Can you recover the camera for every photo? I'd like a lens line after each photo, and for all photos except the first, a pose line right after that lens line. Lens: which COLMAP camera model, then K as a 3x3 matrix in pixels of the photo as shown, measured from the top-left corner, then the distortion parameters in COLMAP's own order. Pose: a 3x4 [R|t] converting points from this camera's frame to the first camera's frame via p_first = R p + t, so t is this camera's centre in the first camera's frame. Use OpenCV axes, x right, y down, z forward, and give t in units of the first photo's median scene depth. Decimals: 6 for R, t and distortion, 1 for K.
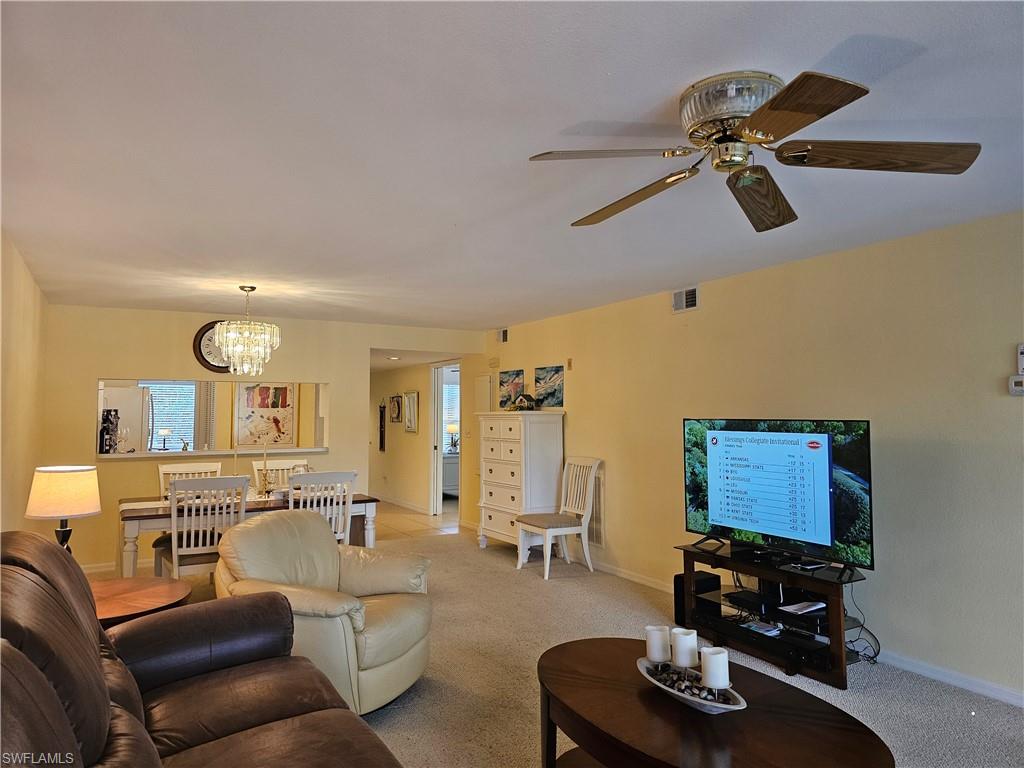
lens RADIAL K [[662.5, 0, 509.8], [0, 662.5, 369.5], [0, 0, 1]] dist [0.060355, 0.000056]
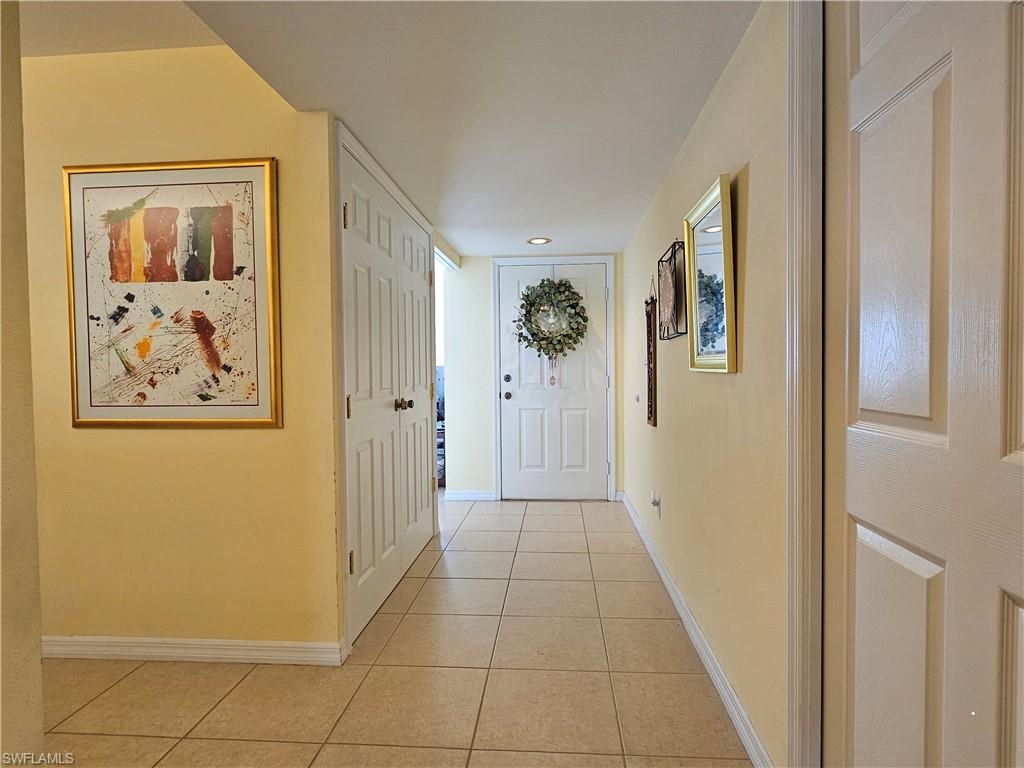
lens RADIAL K [[554.9, 0, 518.5], [0, 554.9, 385.0], [0, 0, 1]] dist [-0.003857, 0.000911]
pose [[0.824647, 0.012443, -0.565511, -0.122788], [0.047678, 0.994671, 0.091411, 0.102811], [0.563635, -0.102344, 0.819659, 1.040283]]
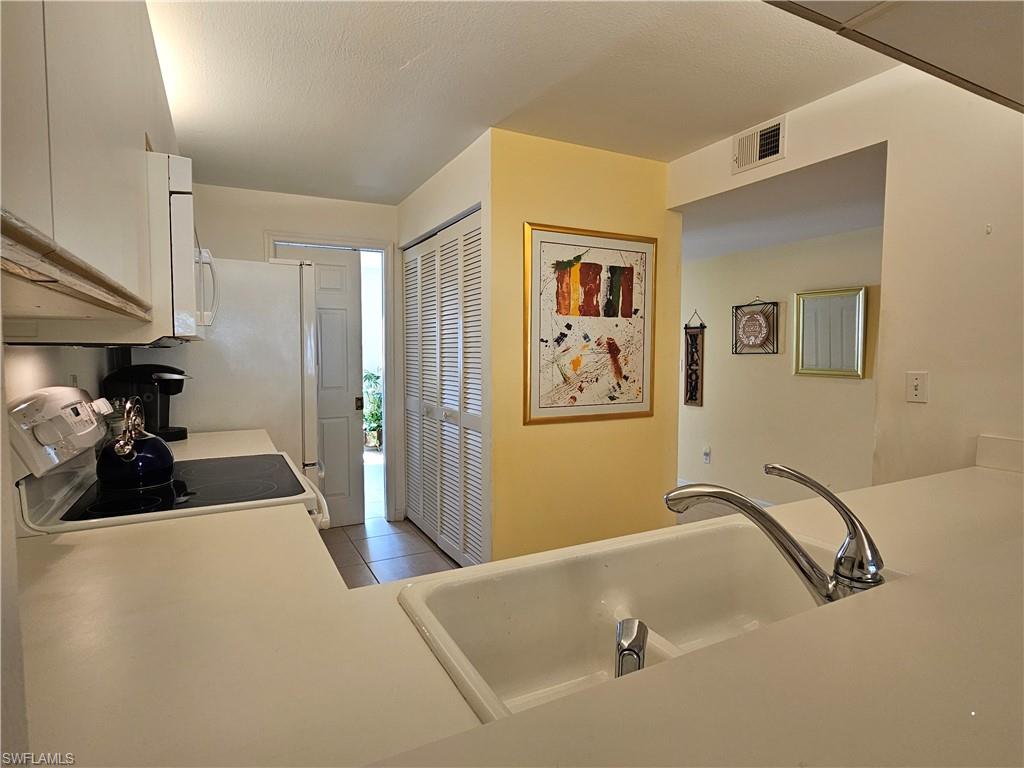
lens RADIAL K [[554.9, 0, 518.5], [0, 554.9, 385.0], [0, 0, 1]] dist [-0.003857, 0.000911]
pose [[0.999241, 0.008749, -0.037954, -0.467455], [-0.003564, 0.990895, 0.134586, 0.063223], [0.038786, -0.134349, 0.990175, 0.776454]]
